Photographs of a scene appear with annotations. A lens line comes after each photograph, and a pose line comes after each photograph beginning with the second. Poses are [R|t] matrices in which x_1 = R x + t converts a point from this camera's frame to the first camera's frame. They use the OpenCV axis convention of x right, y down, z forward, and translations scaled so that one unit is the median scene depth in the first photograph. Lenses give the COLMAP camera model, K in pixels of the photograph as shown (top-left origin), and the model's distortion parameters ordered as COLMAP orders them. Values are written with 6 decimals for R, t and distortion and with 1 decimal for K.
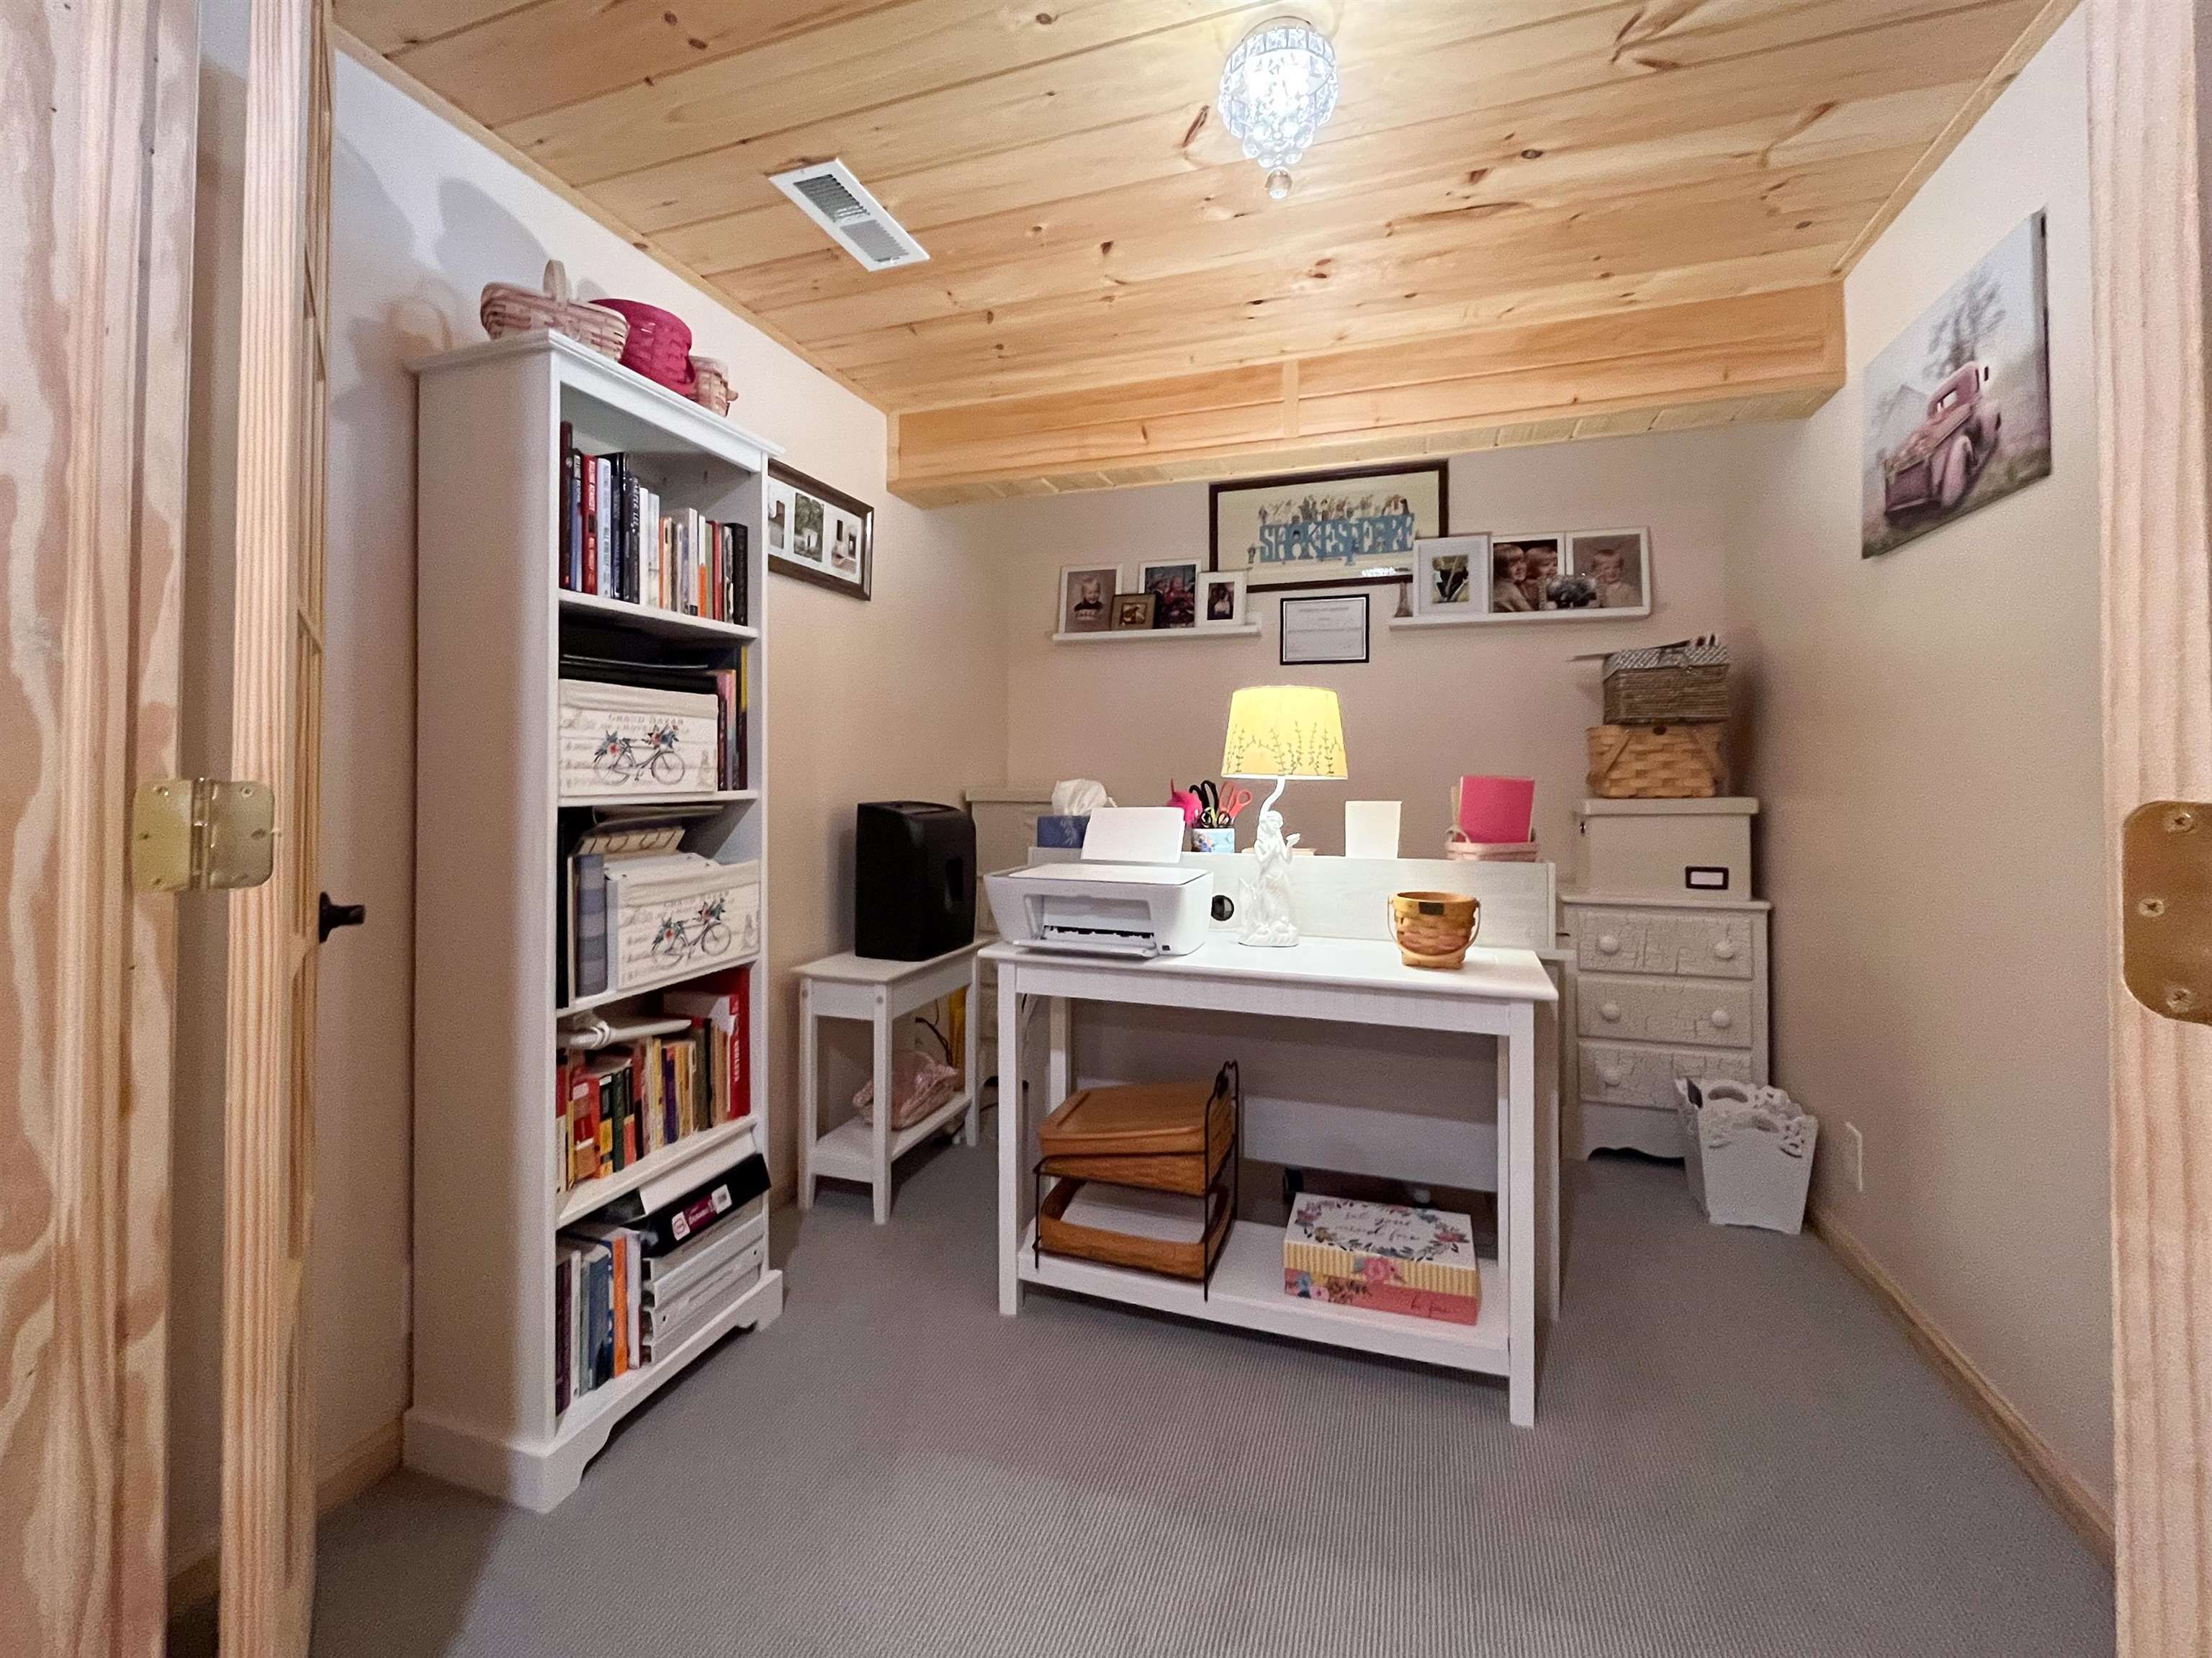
lens RADIAL K [[947.7, 0, 1126.5], [0, 947.7, 776.6], [0, 0, 1]] dist [-0.002823, -0.000095]
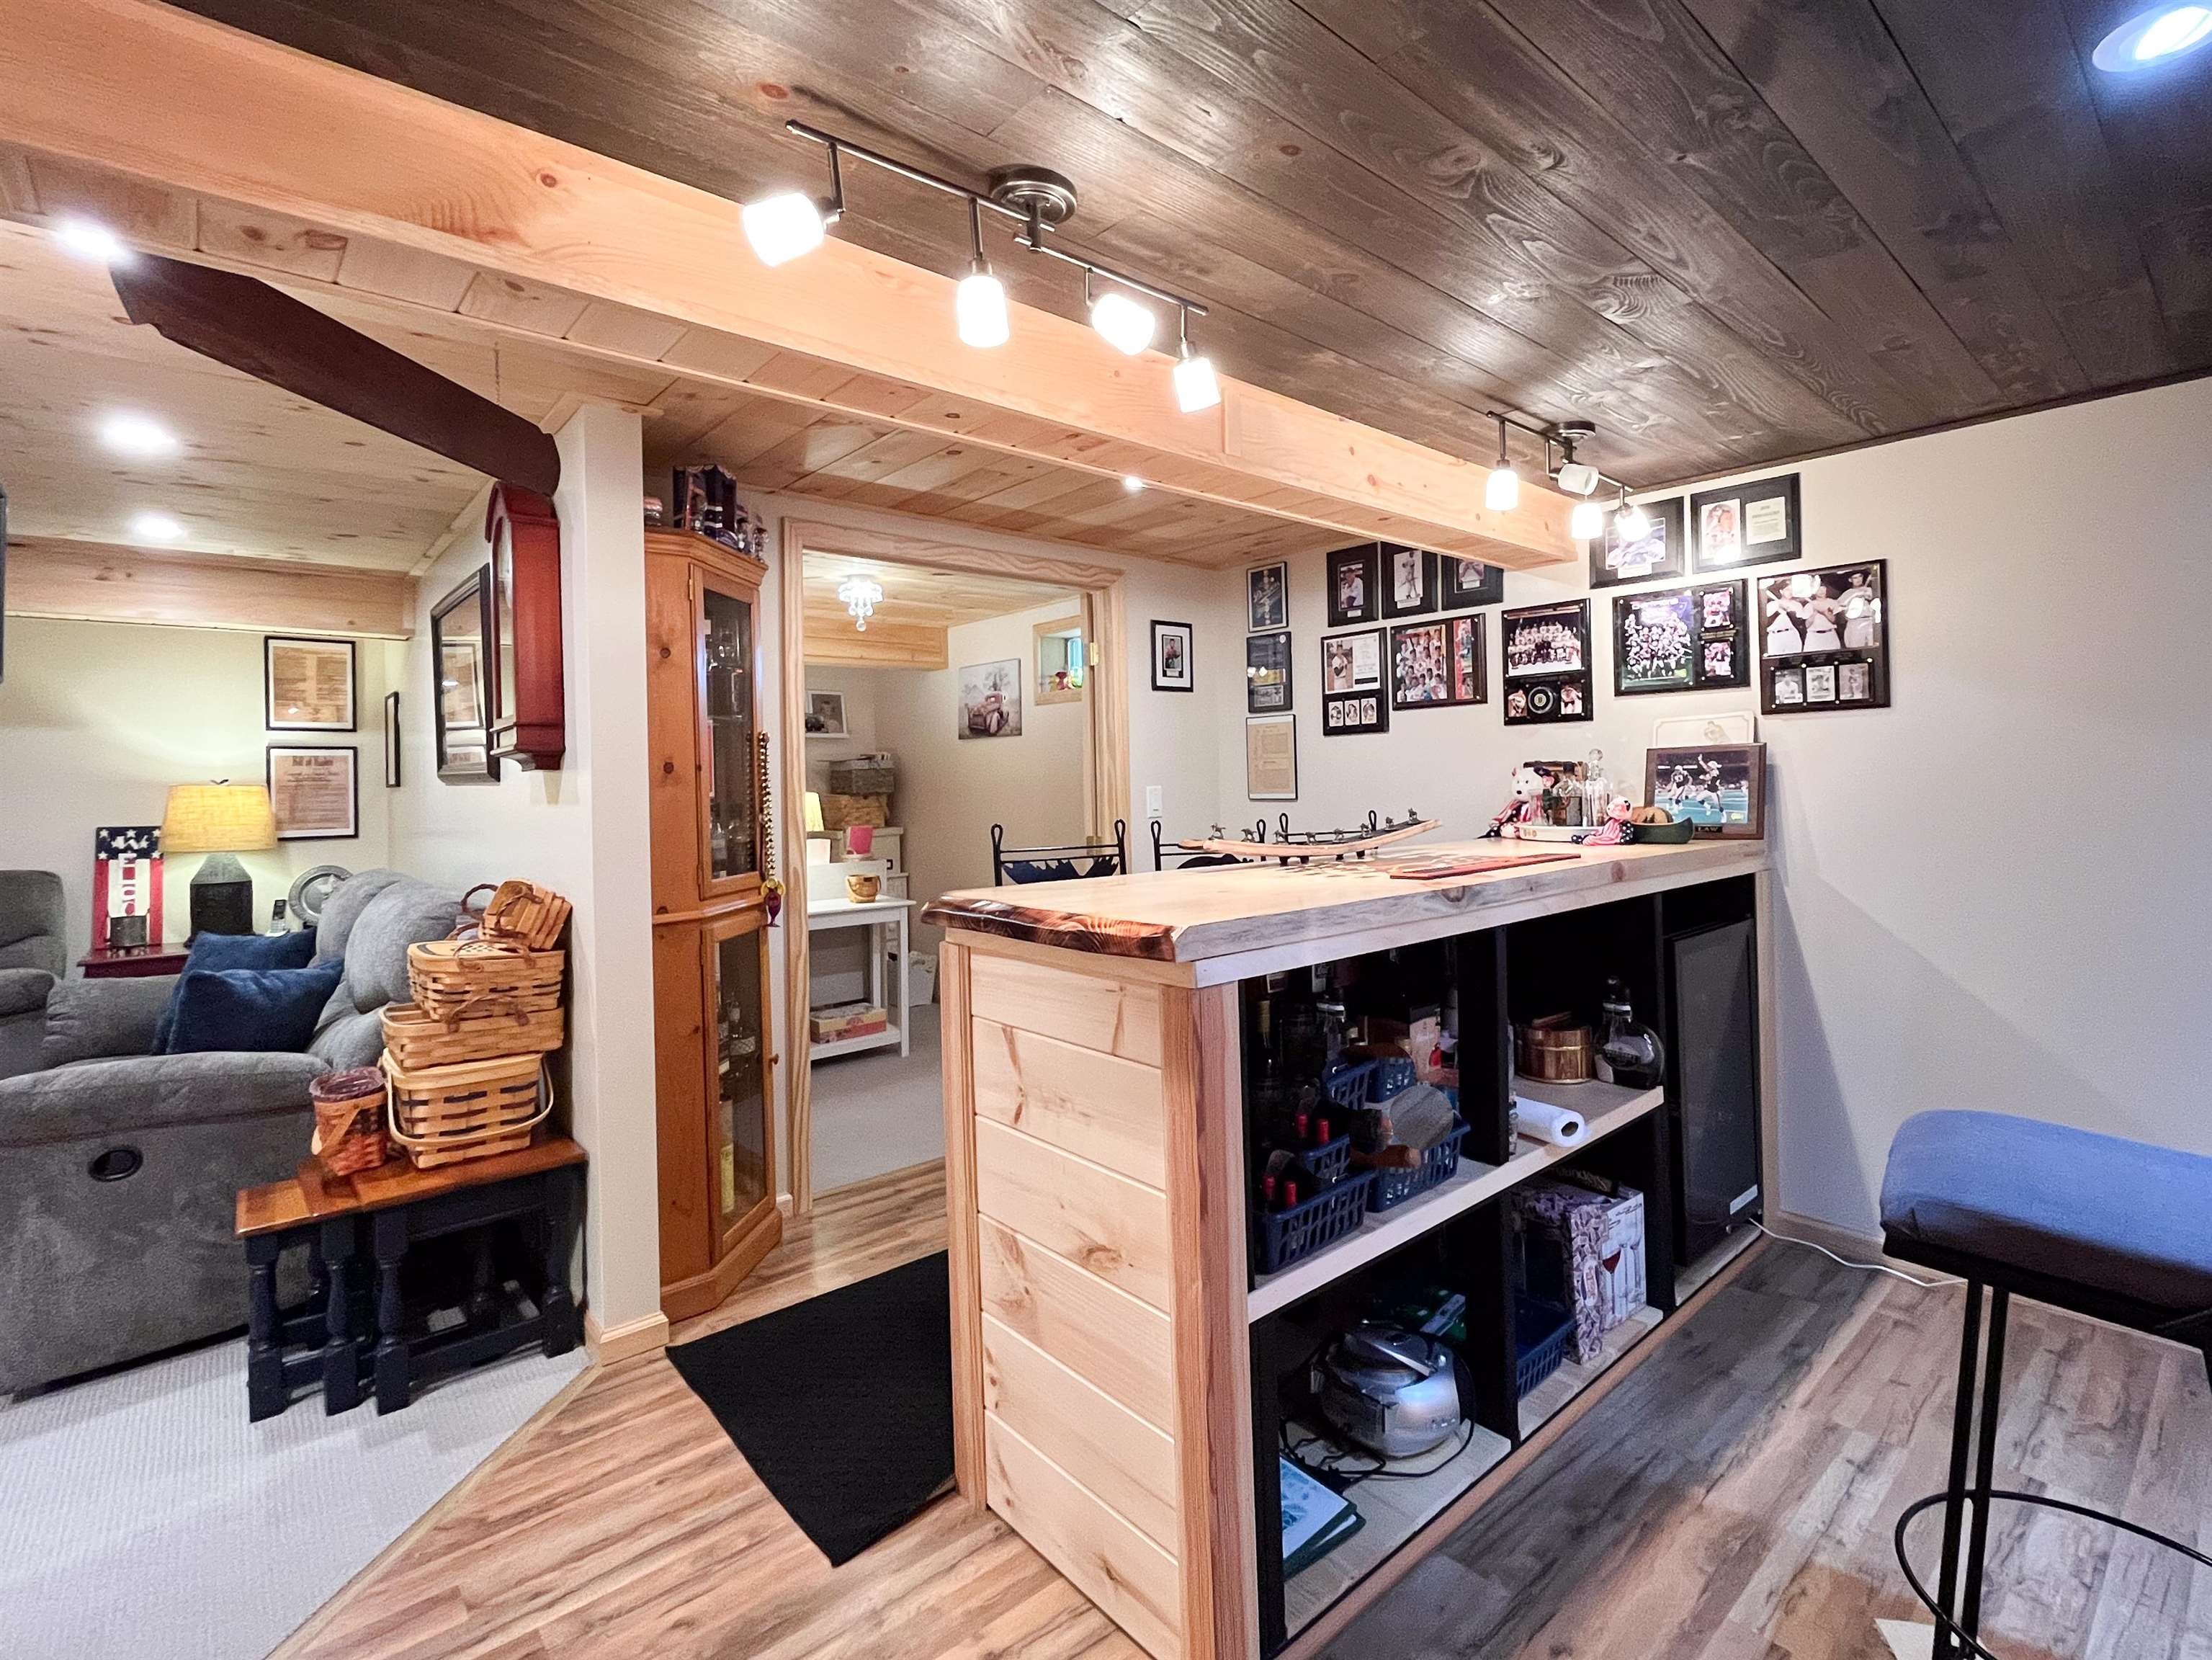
lens RADIAL K [[1055.5, 0, 1157.4], [0, 1055.5, 775.6], [0, 0, 1]] dist [0.011958, -0.000171]
pose [[0.487706, -0.002228, 0.873005, -1.681179], [0.008387, 0.999963, -0.002133, -0.123277], [-0.872968, 0.008362, 0.487706, -1.030595]]
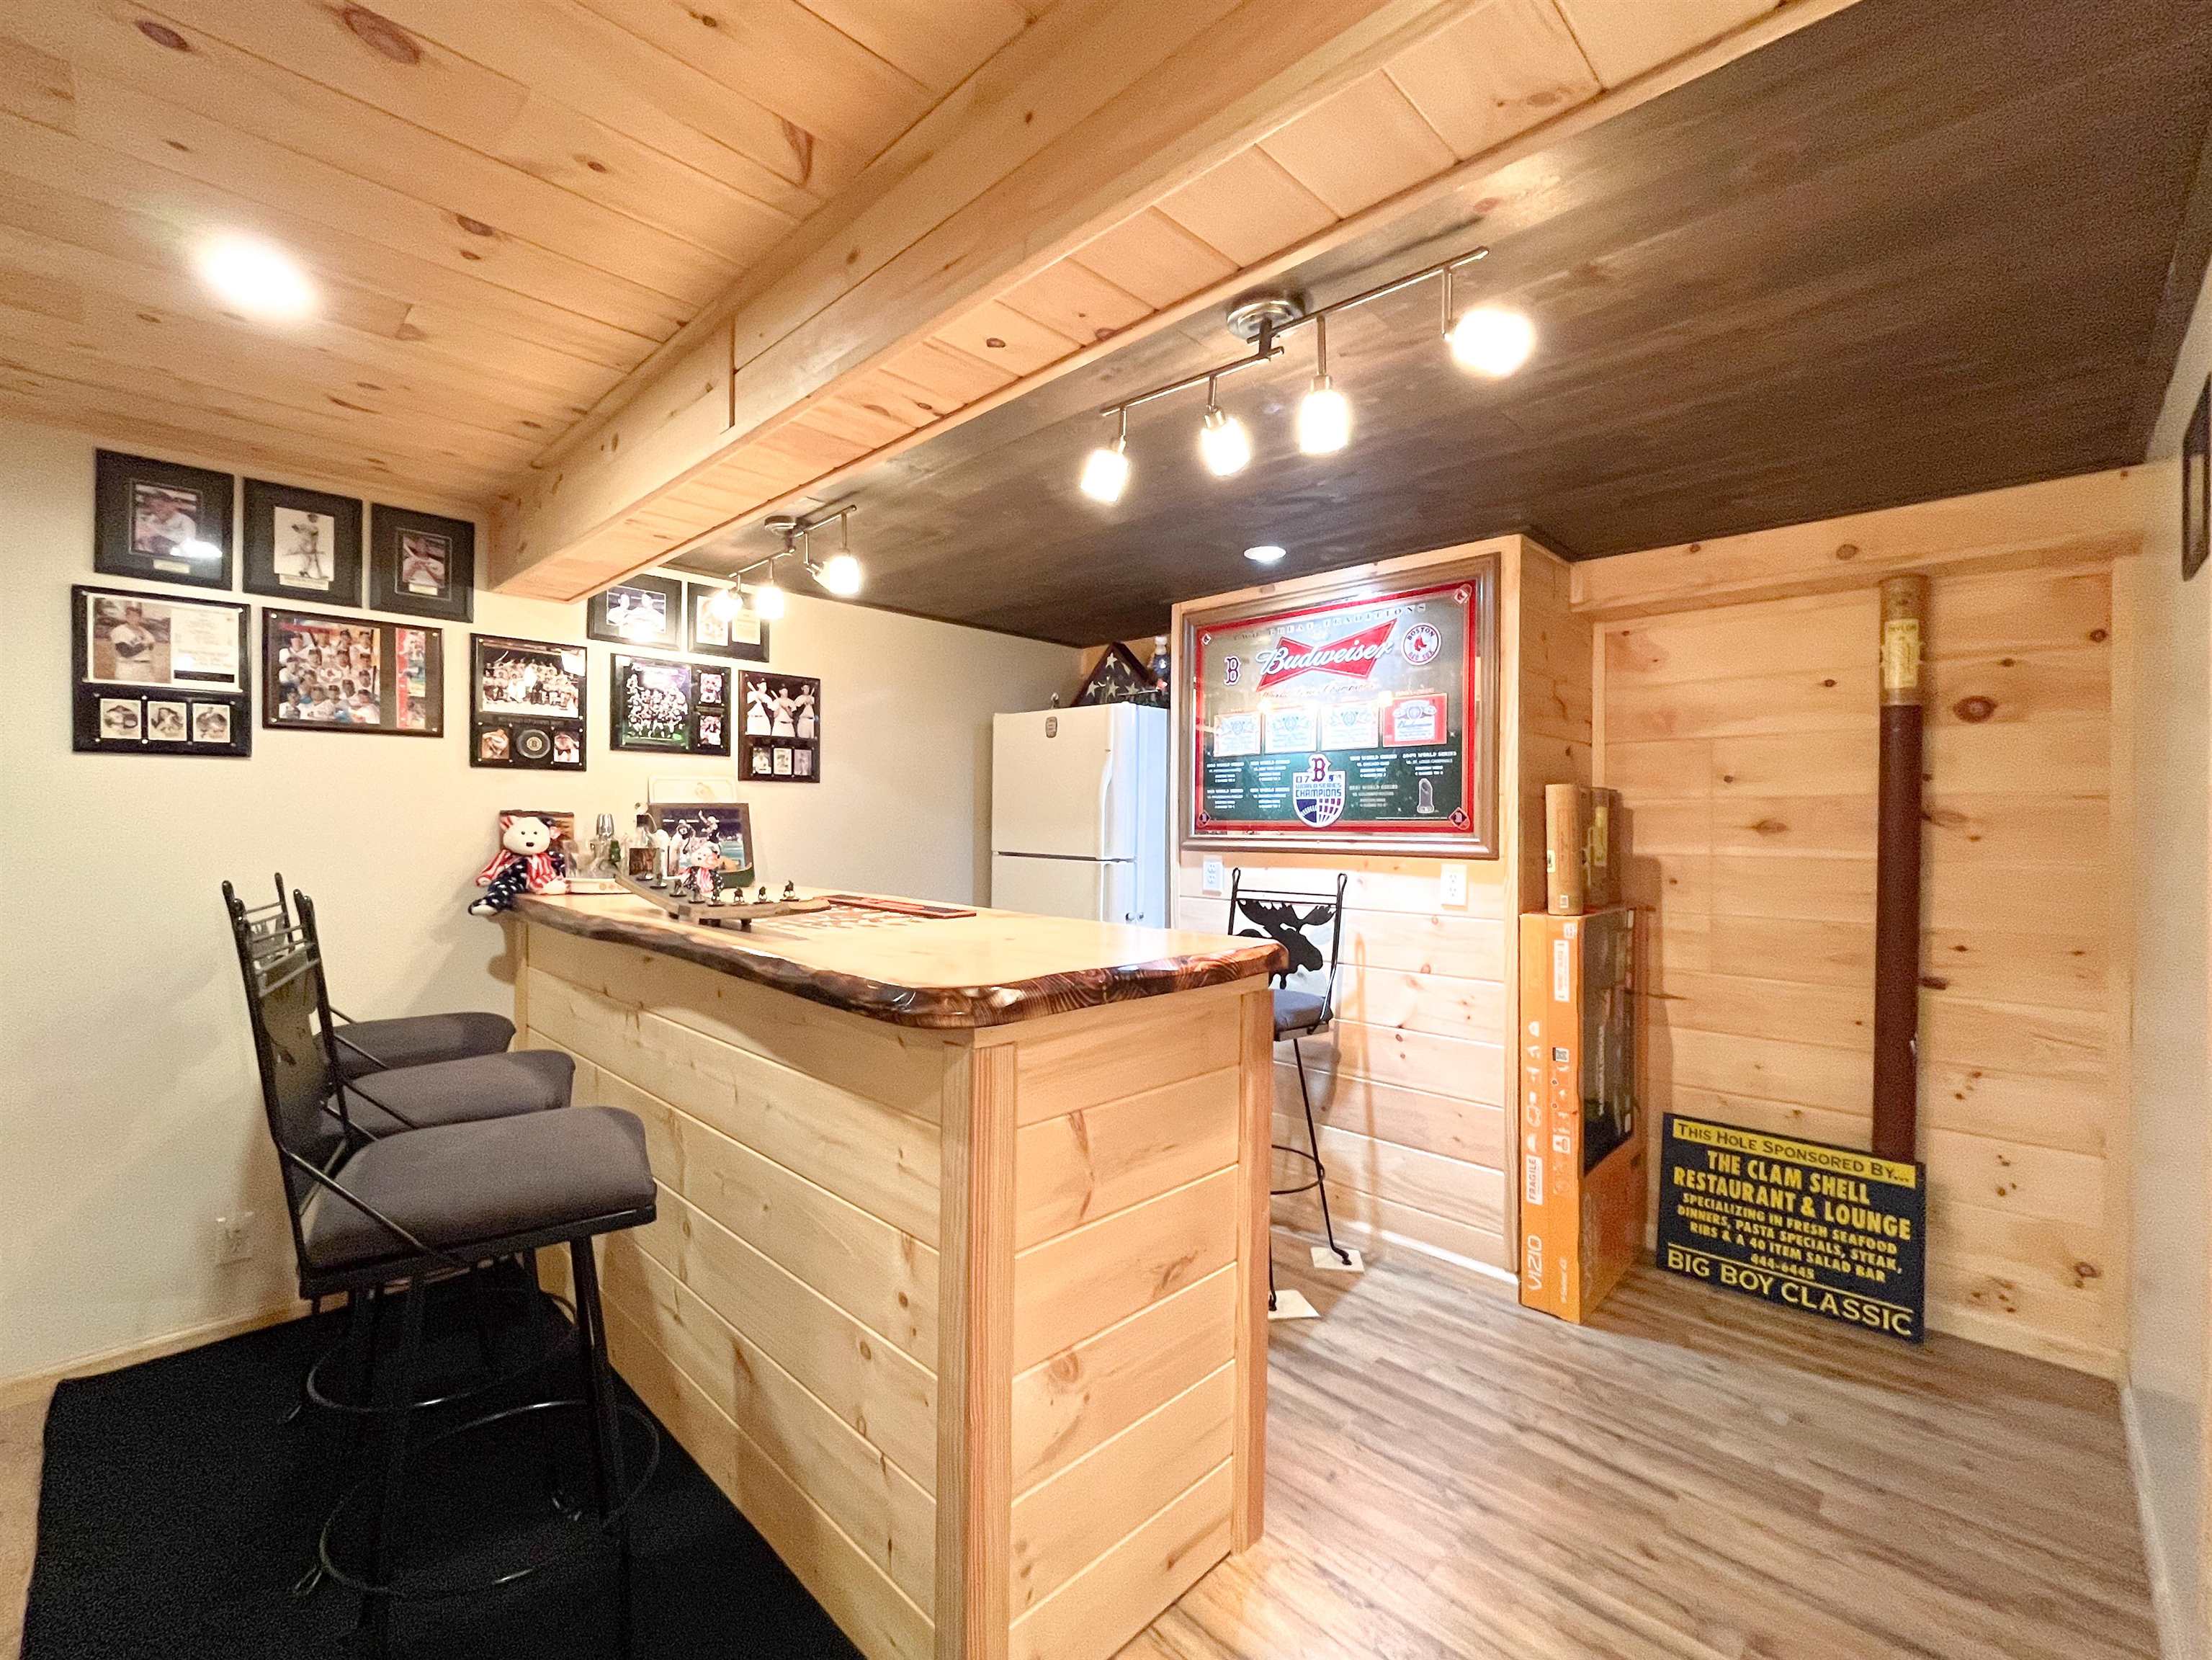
lens RADIAL K [[947.9, 0, 1116.1], [0, 947.9, 832.2], [0, 0, 1]] dist [-0.002823, -0.000095]
pose [[-0.904073, -0.000673, 0.427377, -1.232348], [-0.002662, 0.999988, -0.004057, -0.108520], [-0.427369, -0.004805, -0.904064, 0.262668]]
